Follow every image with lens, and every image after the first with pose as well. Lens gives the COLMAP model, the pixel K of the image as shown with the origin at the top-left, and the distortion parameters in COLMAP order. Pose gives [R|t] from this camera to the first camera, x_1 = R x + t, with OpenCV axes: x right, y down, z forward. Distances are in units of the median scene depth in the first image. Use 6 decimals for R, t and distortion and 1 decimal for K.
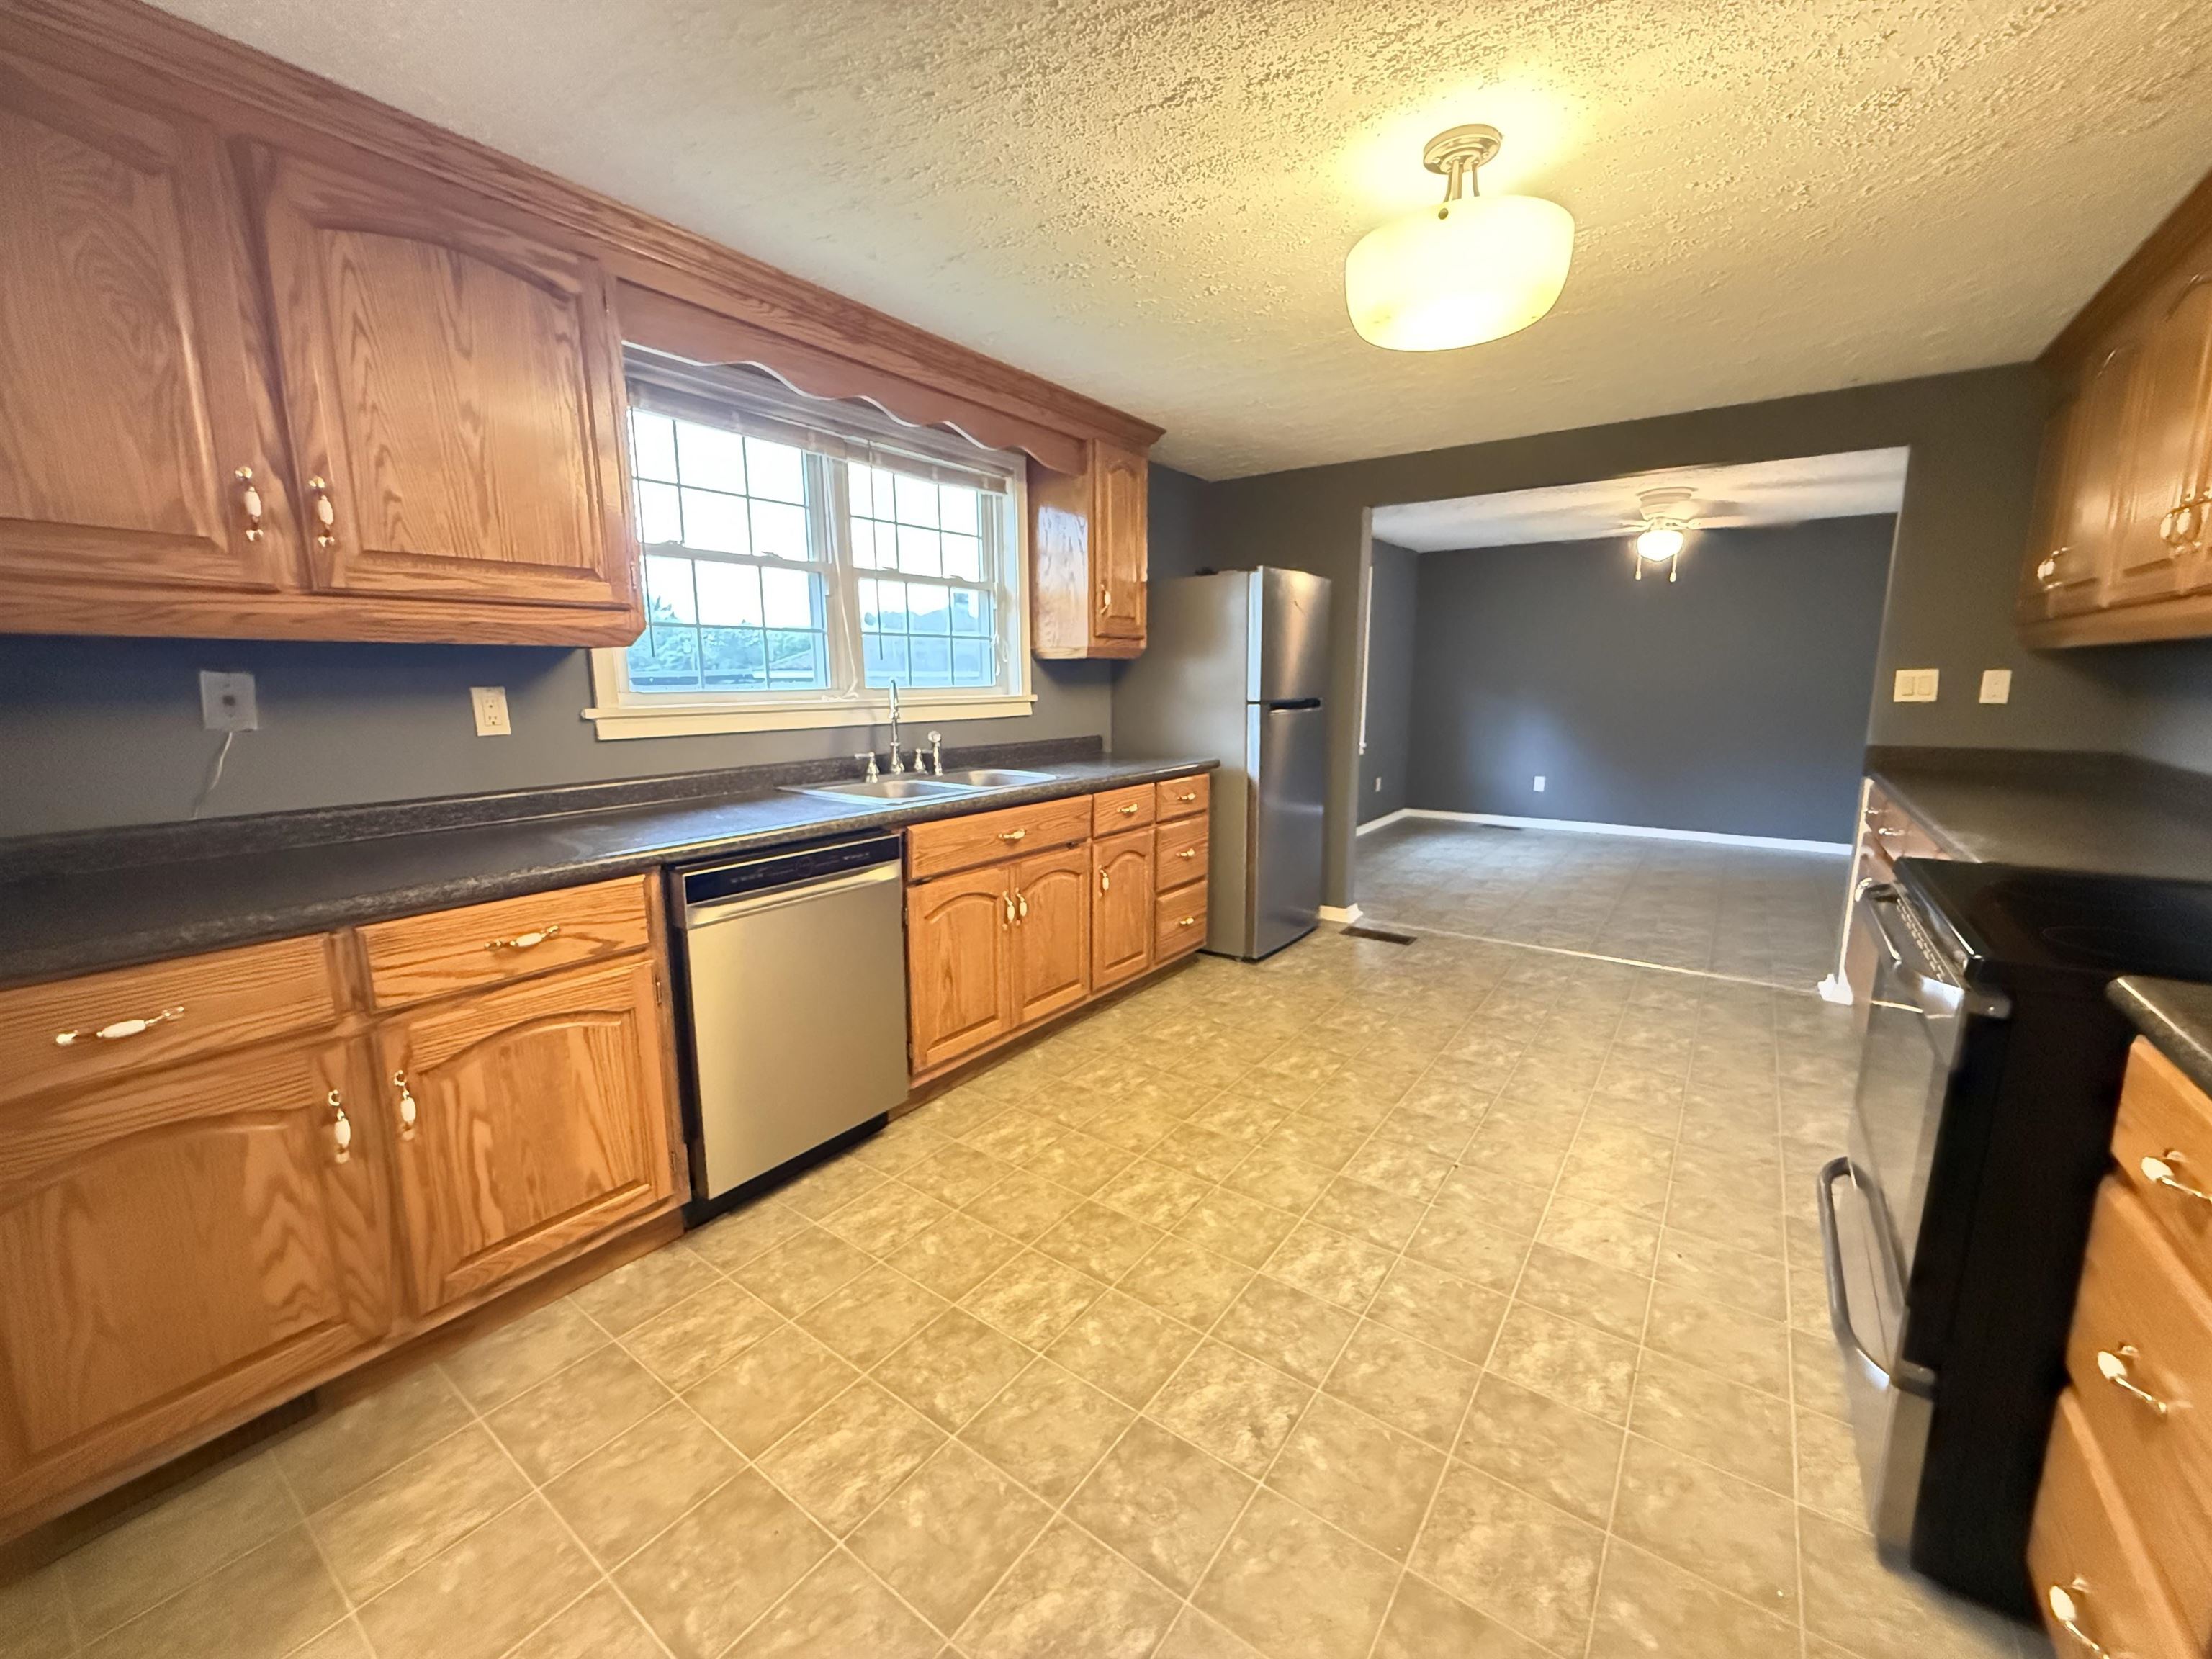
lens RADIAL K [[881.2, 0, 1106.0], [0, 881.2, 829.5], [0, 0, 1]] dist [0.000604, -0.000057]
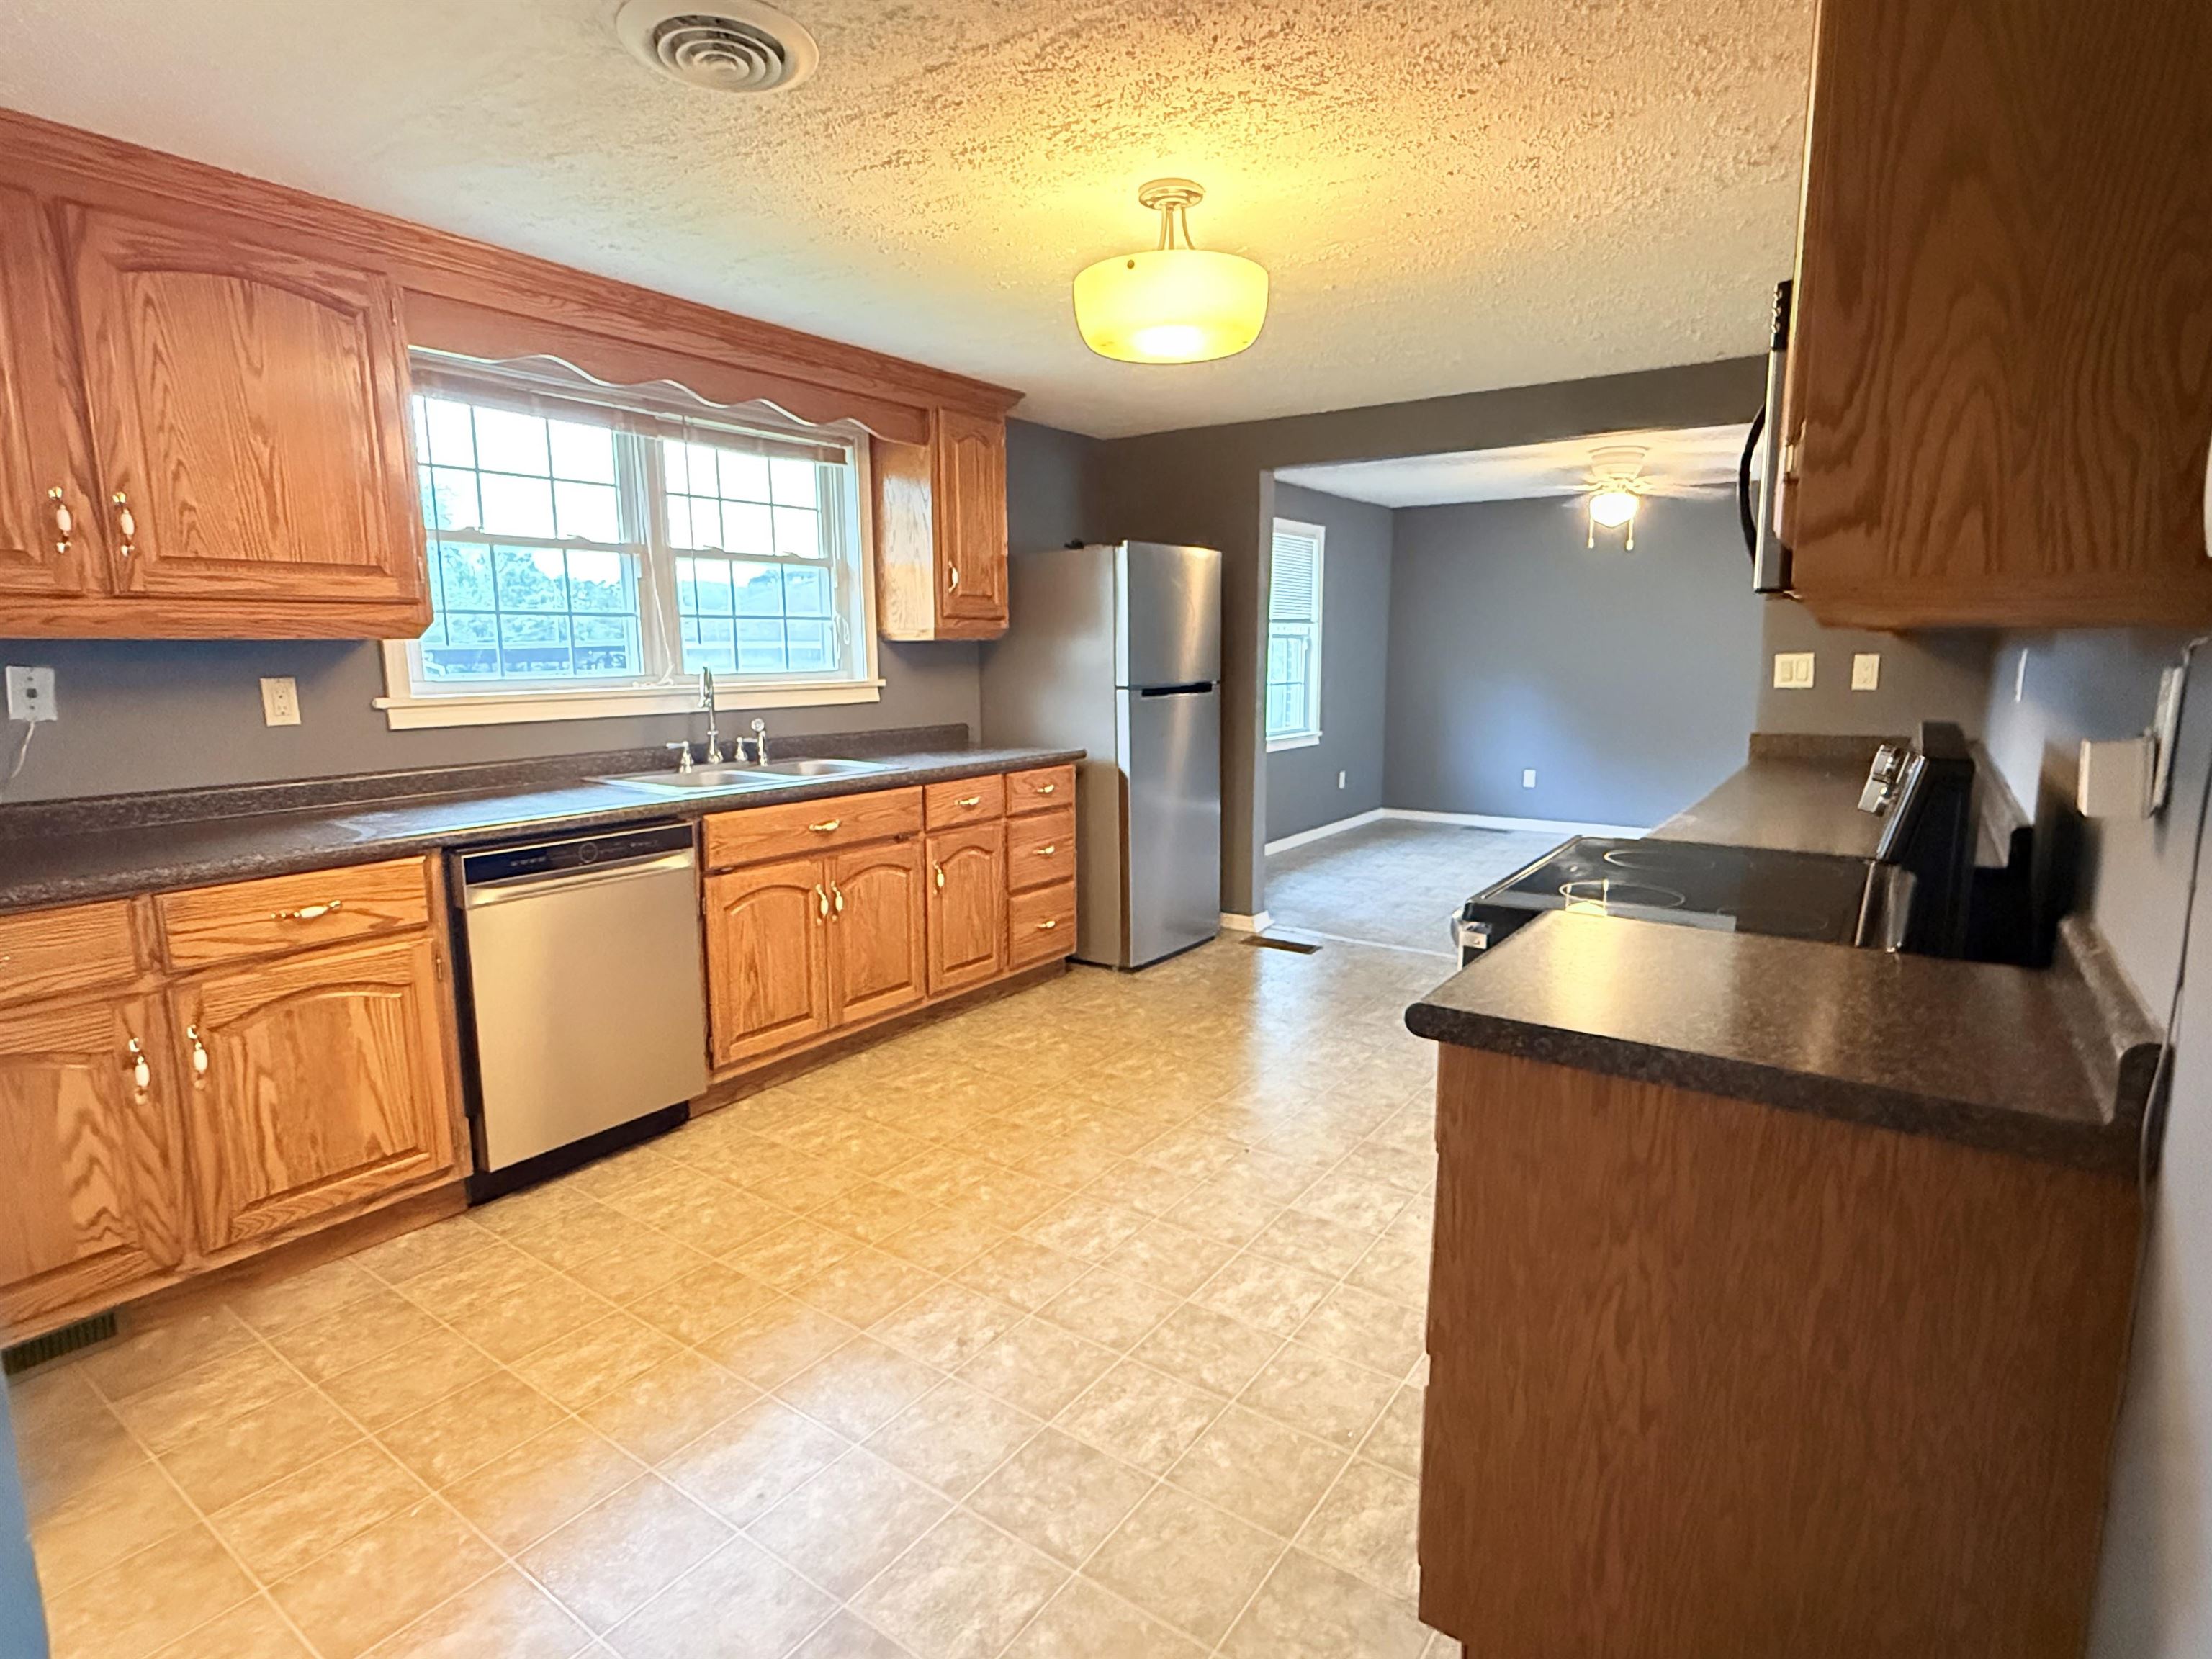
lens RADIAL K [[1127.1, 0, 1106.0], [0, 1127.1, 829.5], [0, 0, 1]] dist [-0.000067, 0.000885]
pose [[0.999872, -0.002589, 0.015808, 0.268410], [0.002764, 0.999935, -0.011067, 0.035370], [-0.015778, 0.011109, 0.999814, -0.361010]]
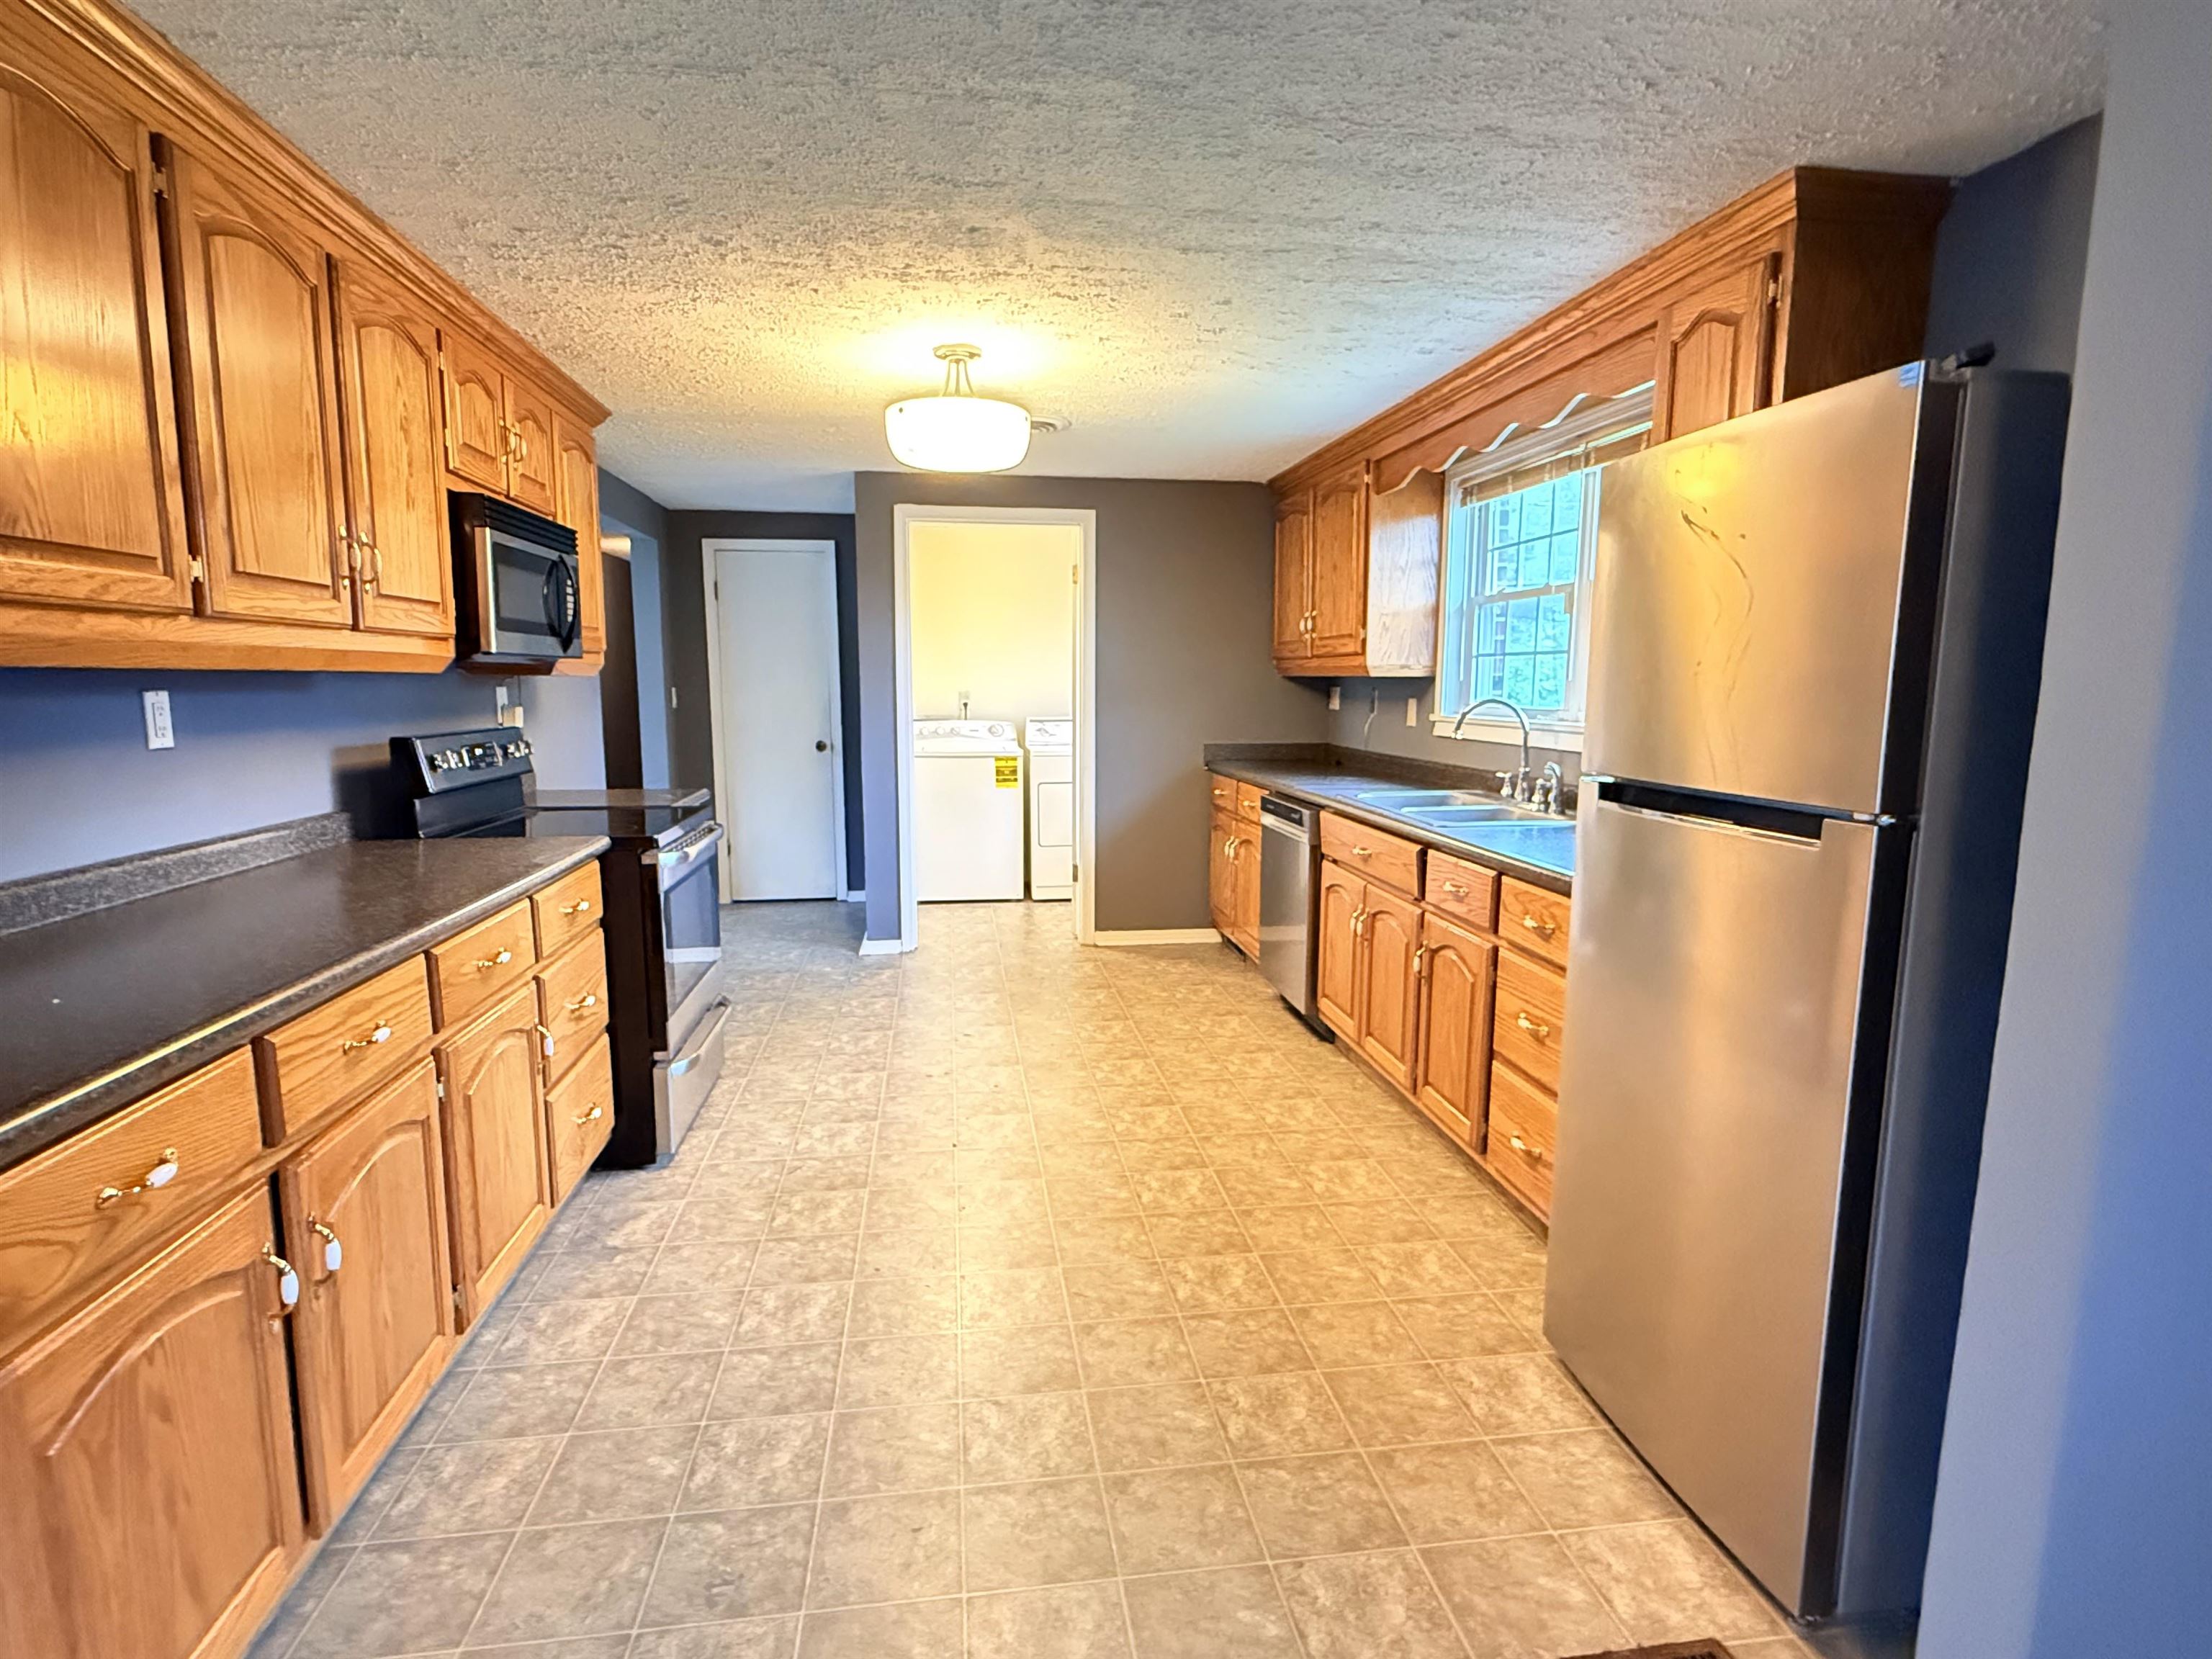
lens RADIAL K [[1127.1, 0, 1106.0], [0, 1127.1, 829.5], [0, 0, 1]] dist [-0.000067, 0.000885]
pose [[-0.716979, 0.096189, -0.690427, 1.466432], [-0.117376, 0.959635, 0.255584, -0.463006], [0.687142, 0.264288, -0.676748, 2.425526]]
